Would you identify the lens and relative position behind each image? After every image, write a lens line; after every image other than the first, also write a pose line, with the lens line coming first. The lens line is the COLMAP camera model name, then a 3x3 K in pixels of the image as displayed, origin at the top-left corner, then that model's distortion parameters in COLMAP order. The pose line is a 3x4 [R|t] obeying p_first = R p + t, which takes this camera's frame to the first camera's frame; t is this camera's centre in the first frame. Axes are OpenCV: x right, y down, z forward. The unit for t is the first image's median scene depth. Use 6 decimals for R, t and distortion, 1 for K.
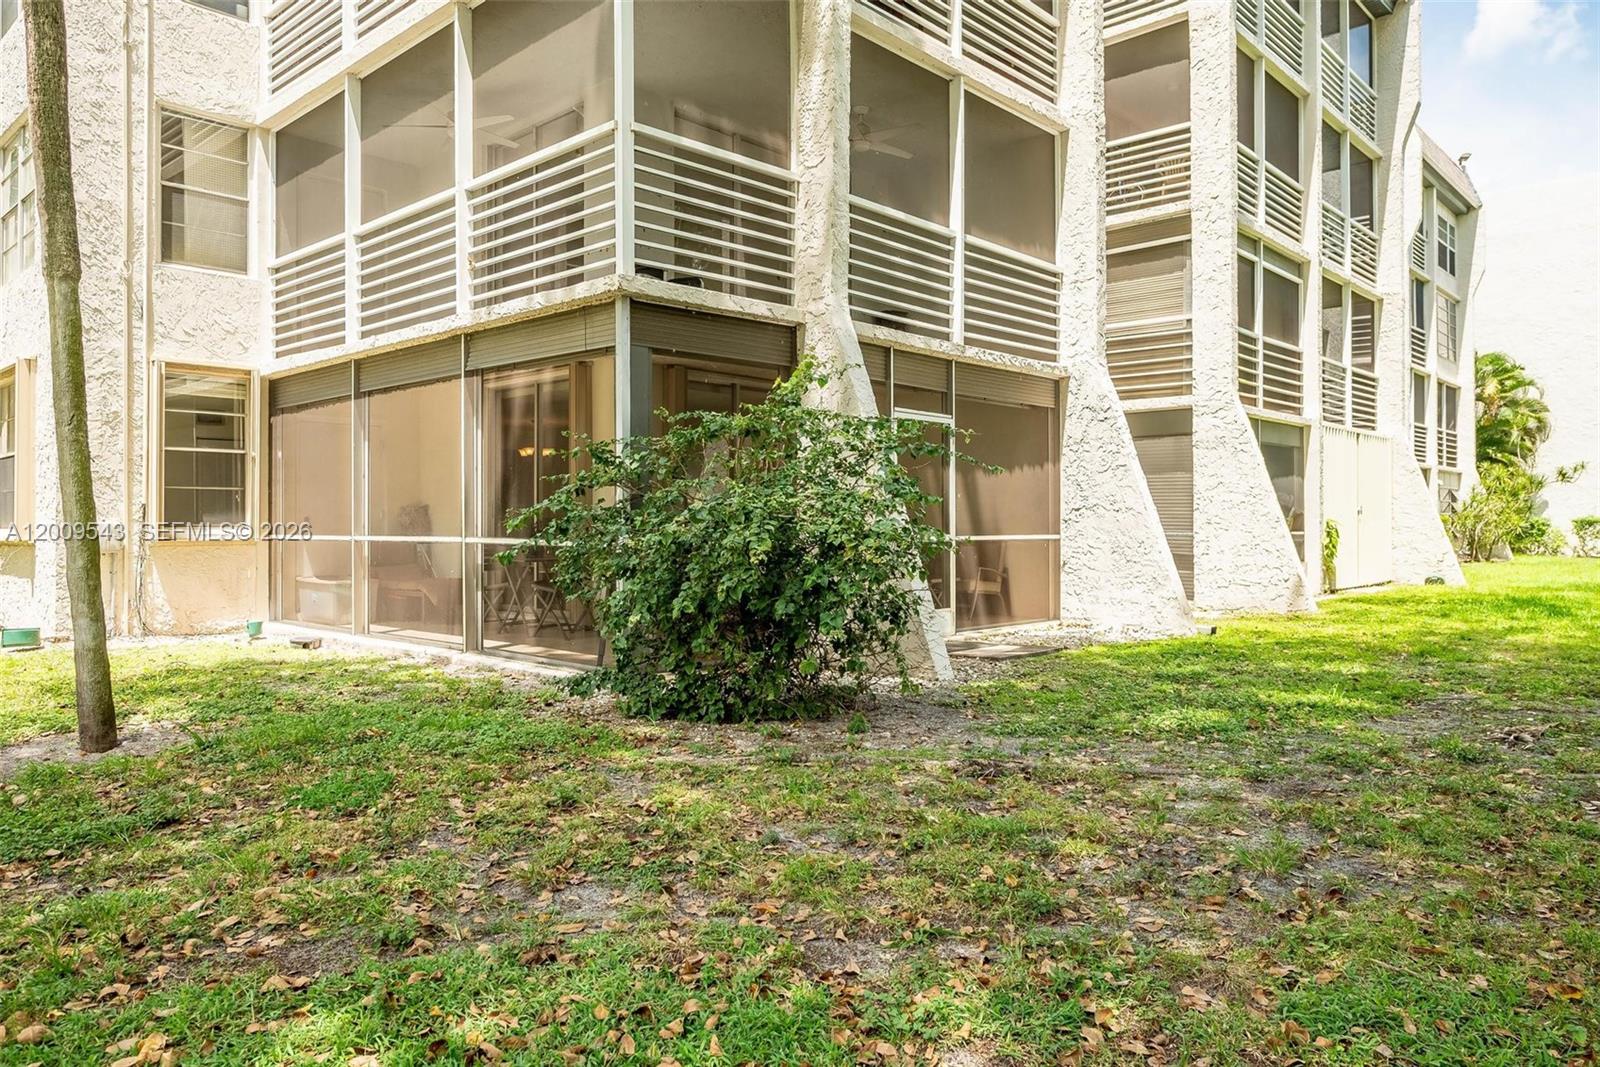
lens RADIAL K [[1093.5, 0, 800.0], [0, 1093.5, 533.5], [0, 0, 1]] dist [-0.002337, -0.000956]
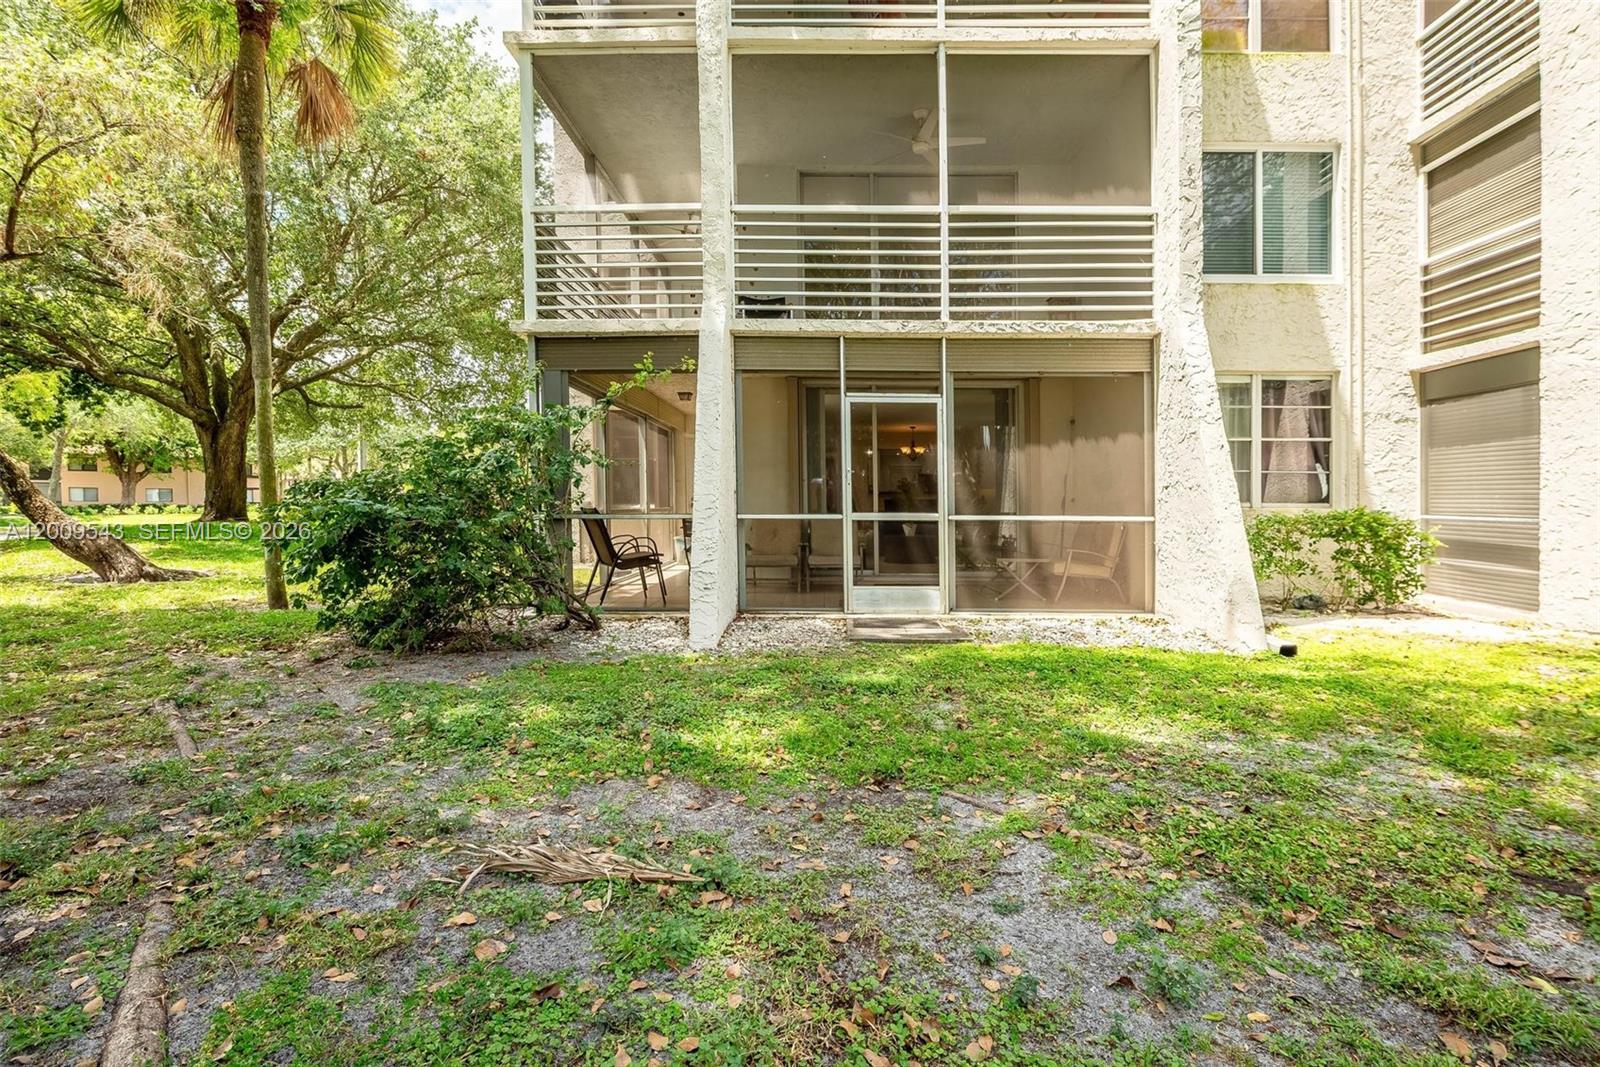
lens RADIAL K [[631.6, 0, 800.0], [0, 631.6, 533.5], [0, 0, 1]] dist [-0.002161, -0.000567]
pose [[0.672284, 0.033176, -0.739549, 0.428403], [-0.012601, 0.999363, 0.033376, 0.001436], [0.740186, -0.013119, 0.672274, 0.455896]]
